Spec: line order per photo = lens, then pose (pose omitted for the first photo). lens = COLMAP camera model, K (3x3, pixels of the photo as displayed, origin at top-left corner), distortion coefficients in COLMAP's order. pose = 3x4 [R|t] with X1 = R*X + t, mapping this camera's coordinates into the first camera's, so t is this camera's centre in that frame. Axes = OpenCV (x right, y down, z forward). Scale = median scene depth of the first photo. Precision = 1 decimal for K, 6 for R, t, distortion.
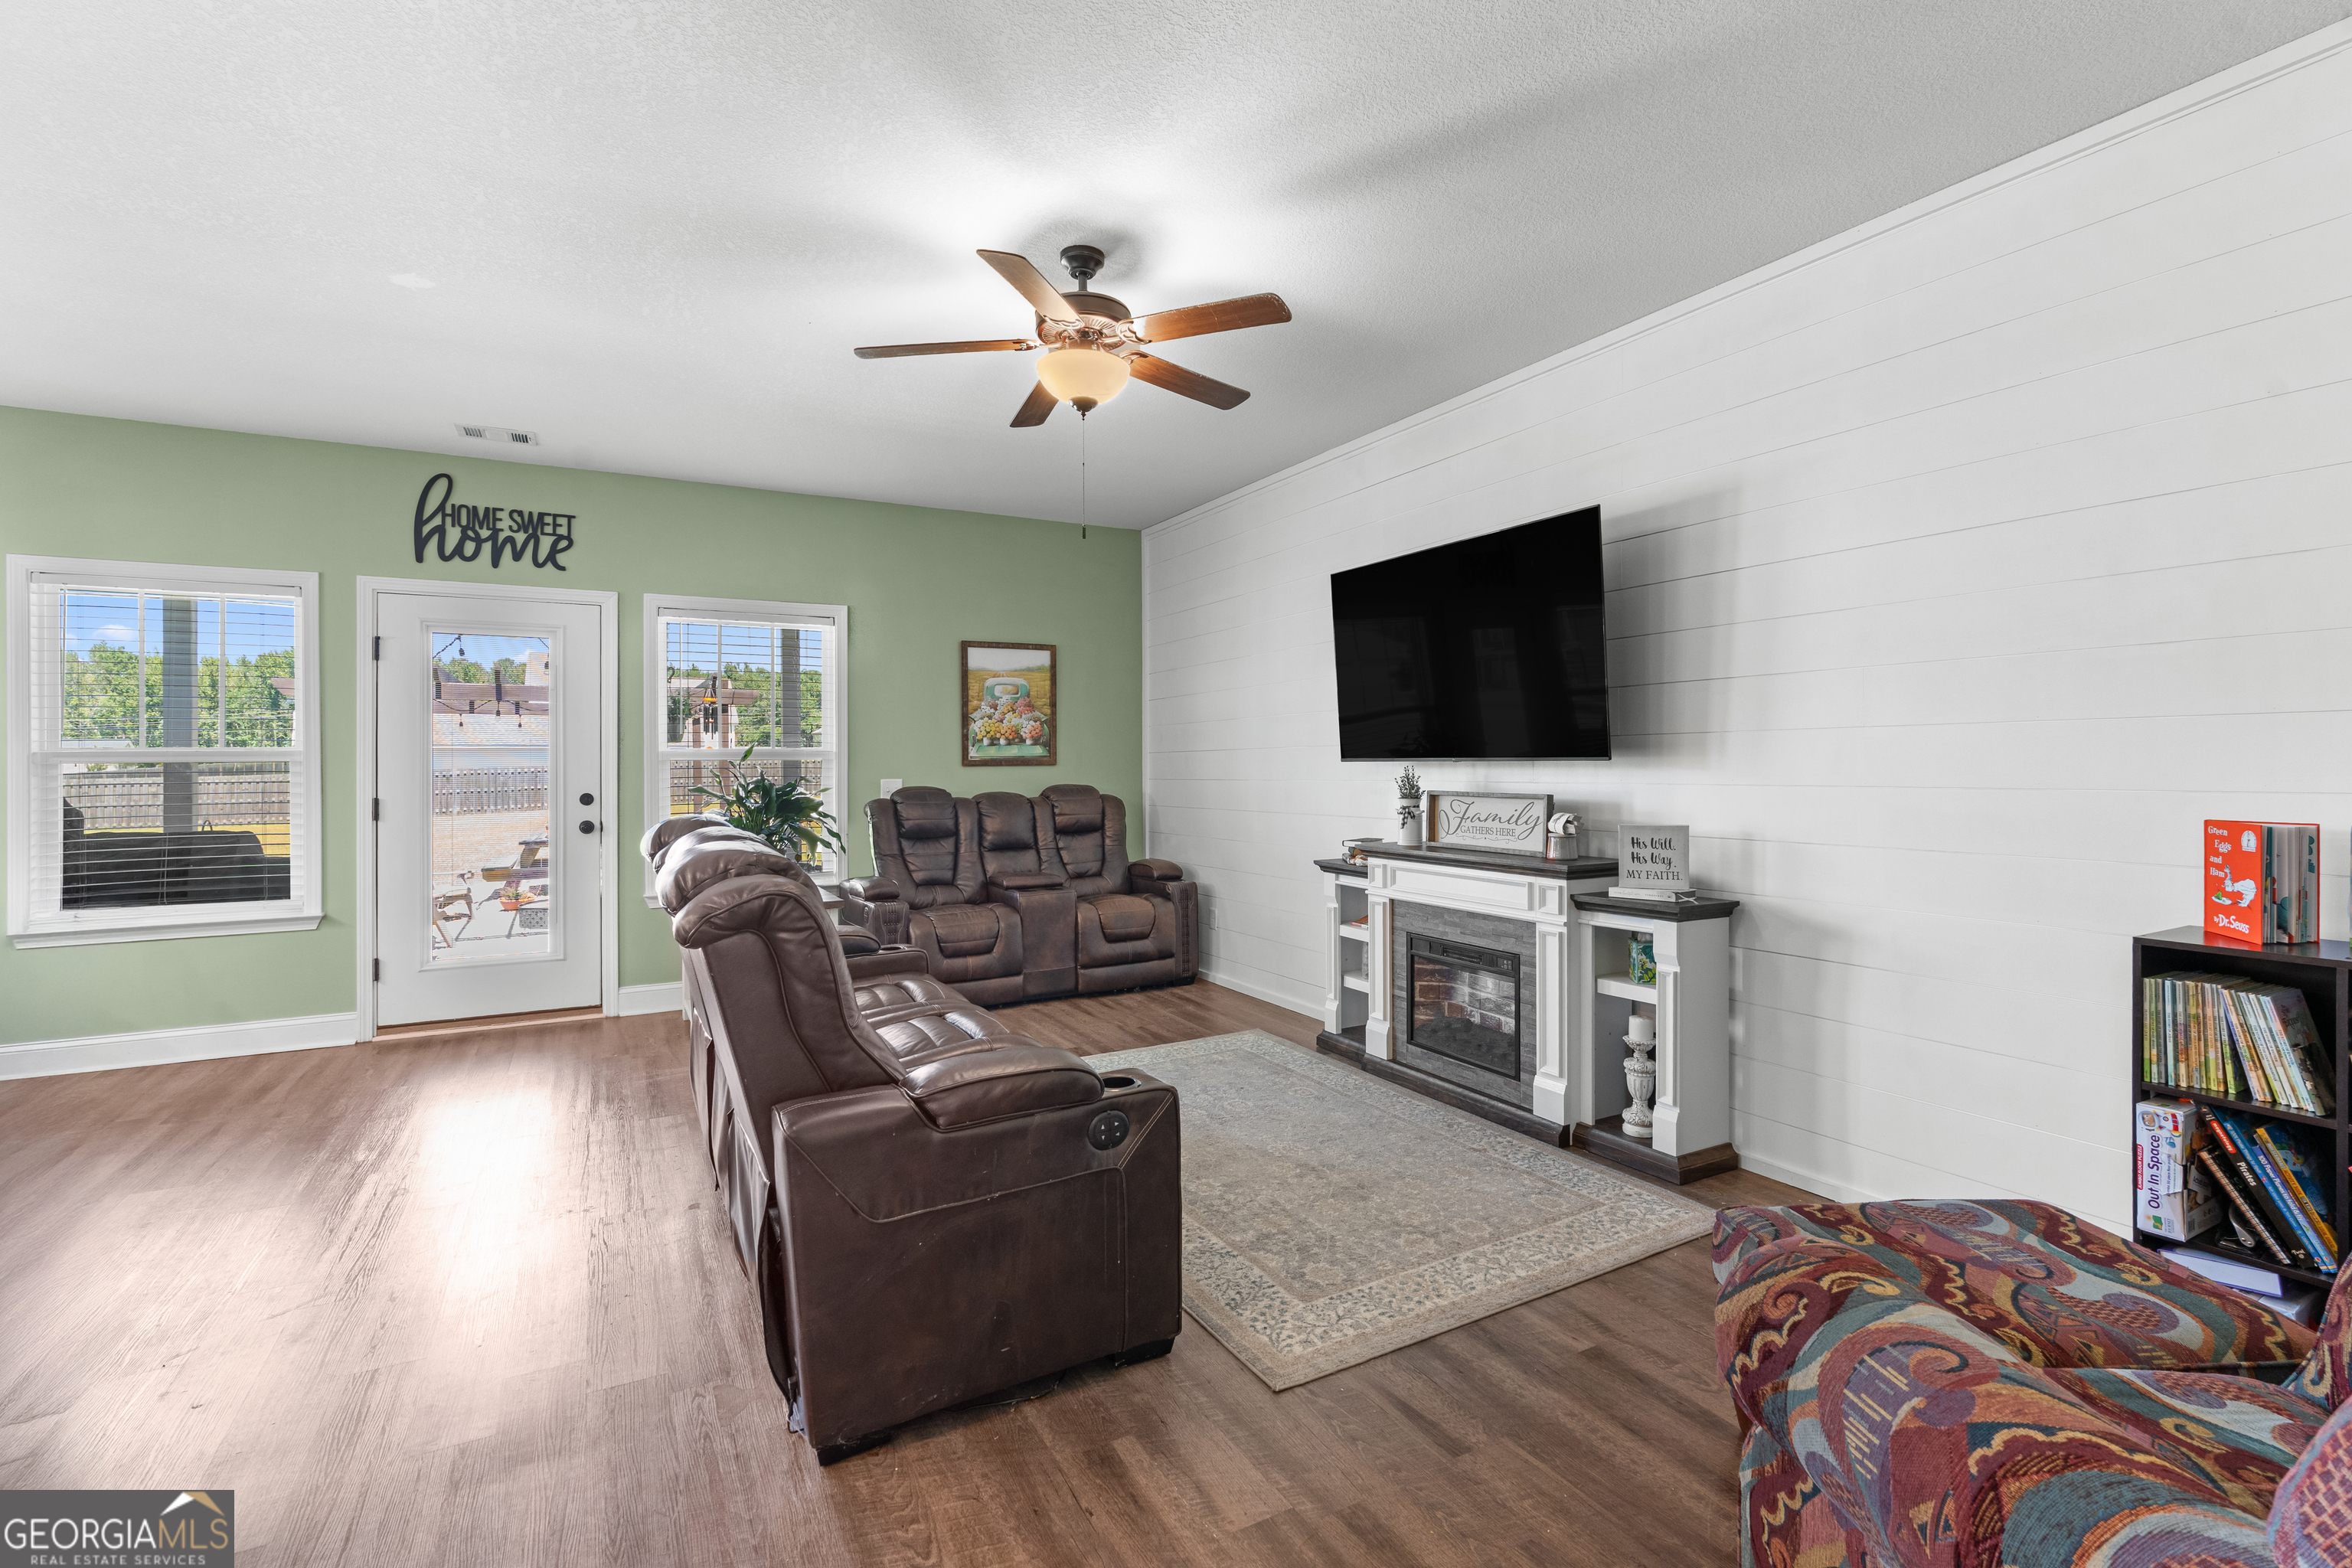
lens RADIAL K [[1063.4, 0, 1169.1], [0, 1063.4, 770.7], [0, 0, 1]] dist [-0.009018, 0.000378]
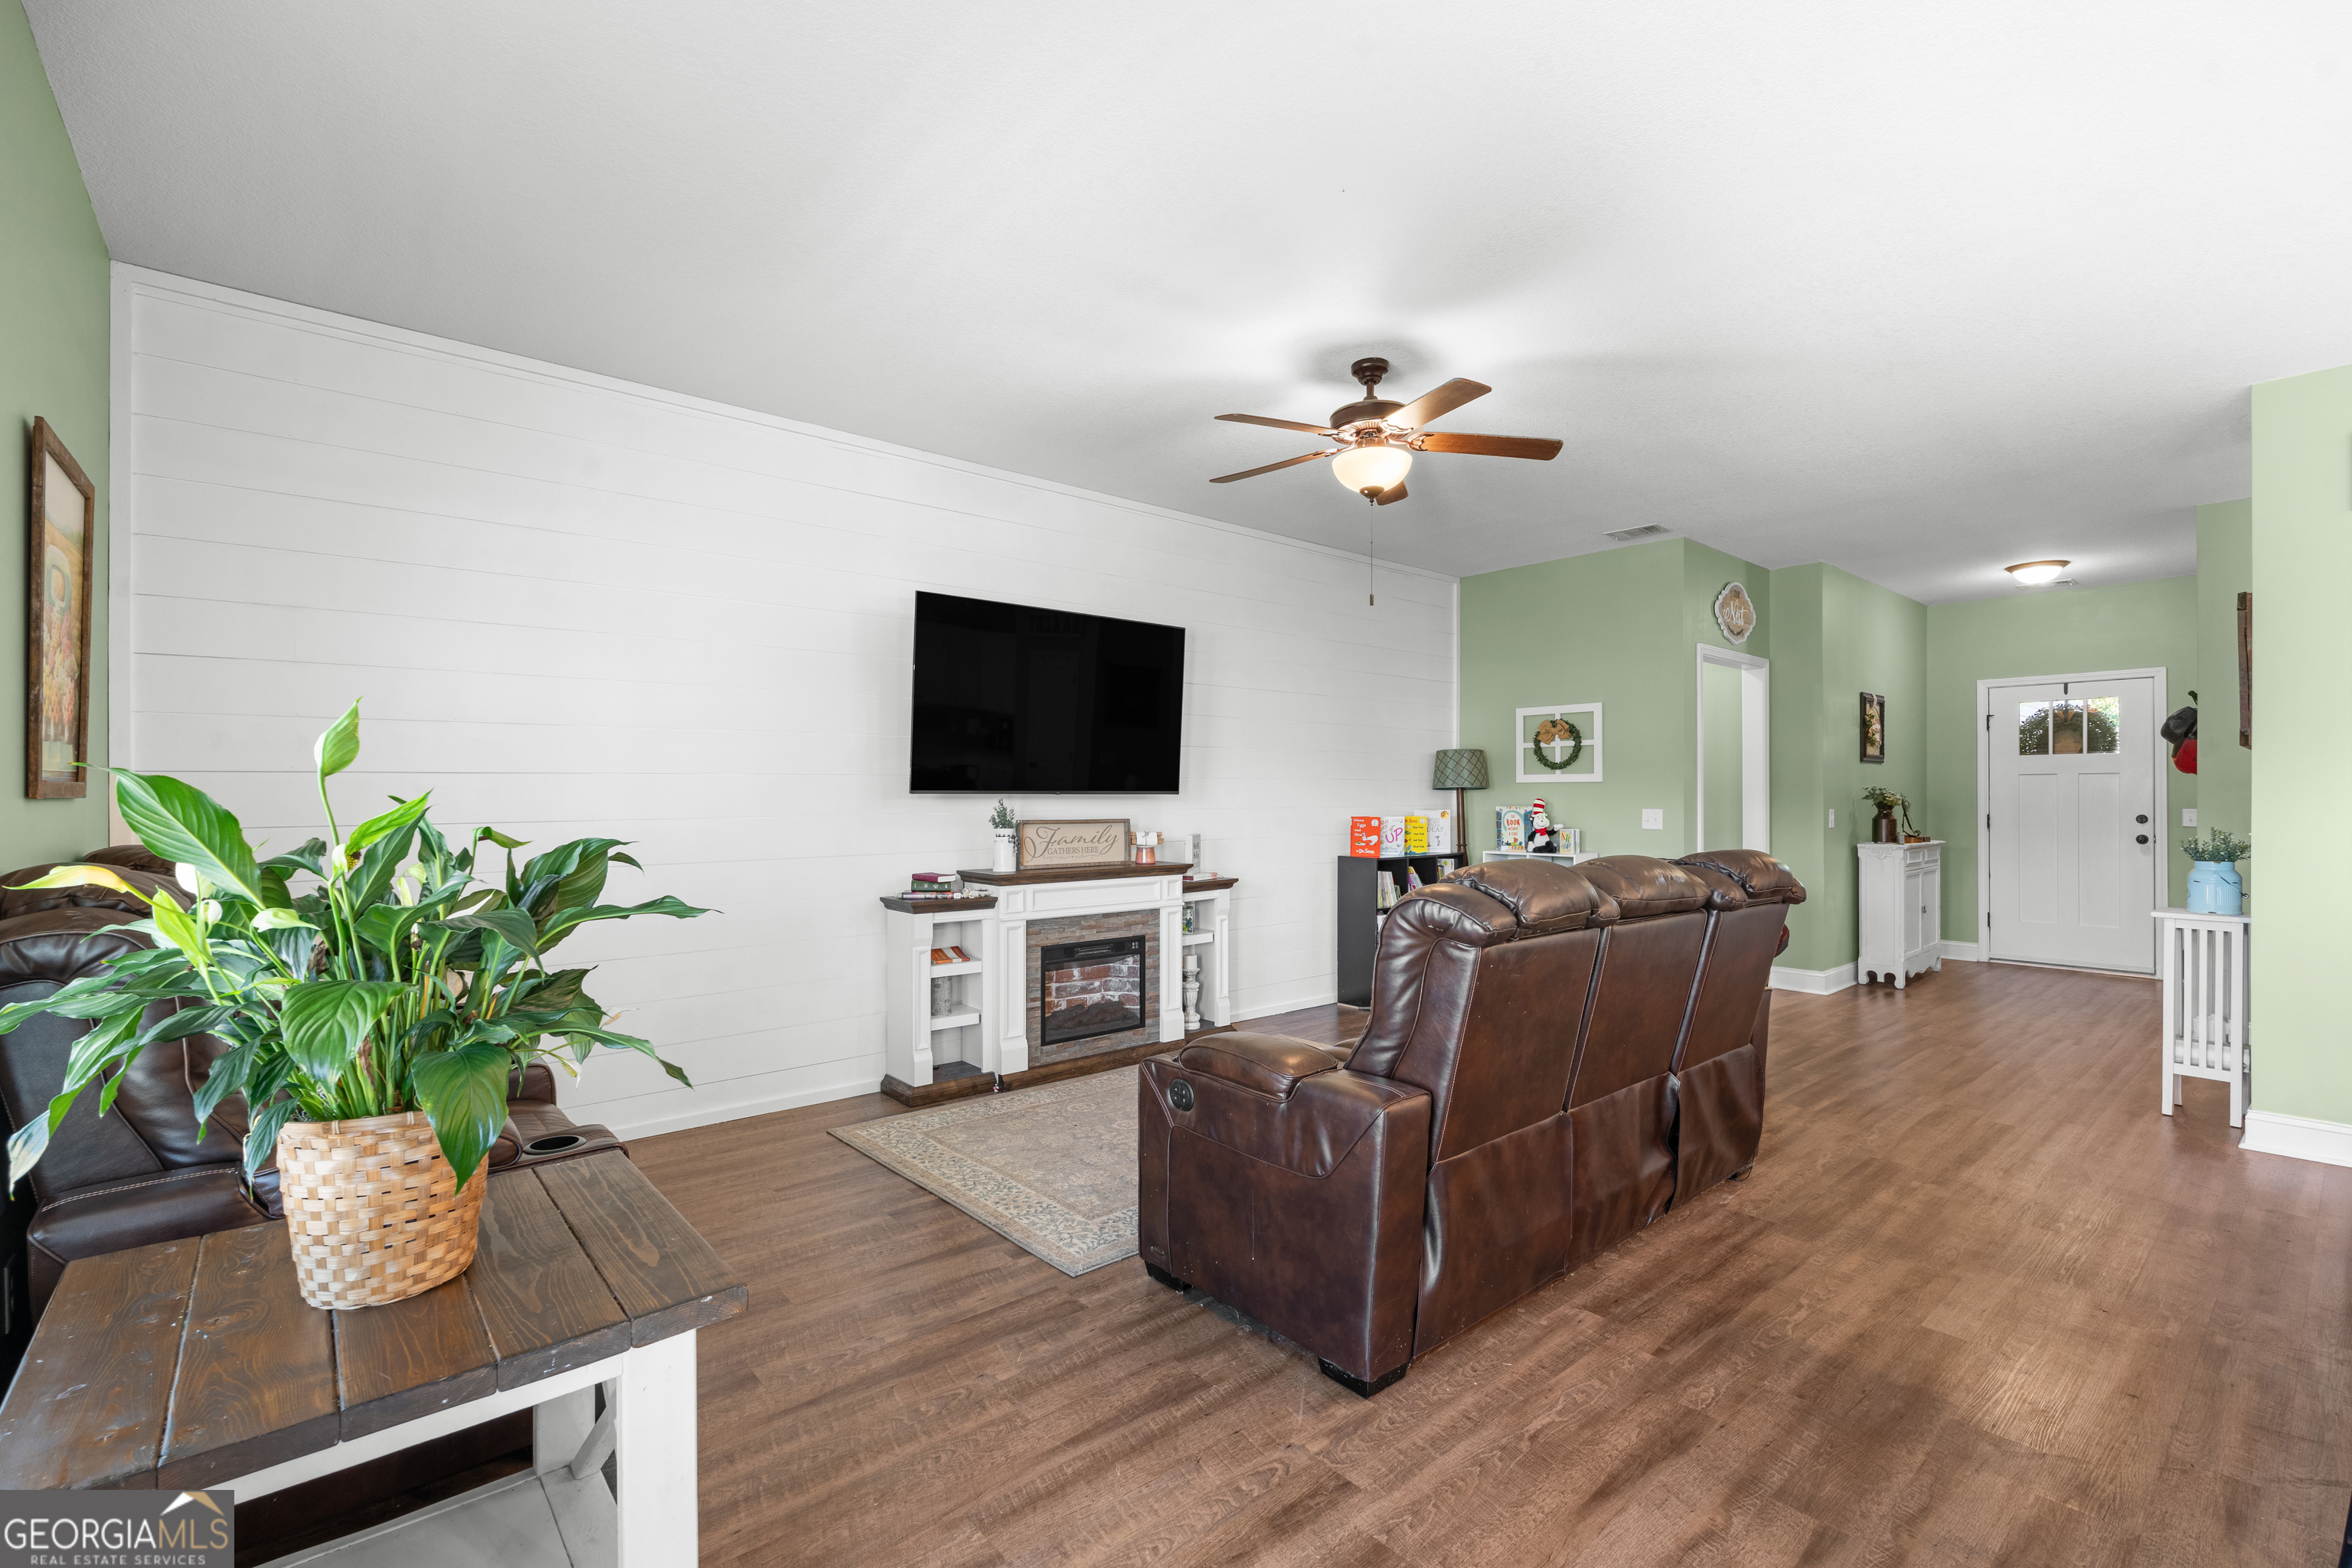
lens RADIAL K [[1044.1, 0, 1176.0], [0, 1044.1, 784.0], [0, 0, 1]] dist [-0.008362, 0.000129]
pose [[-0.199299, 0.011010, 0.979877, -0.888965], [0.006594, 0.999929, -0.009894, -0.008145], [-0.979917, 0.004489, -0.199358, 1.083563]]
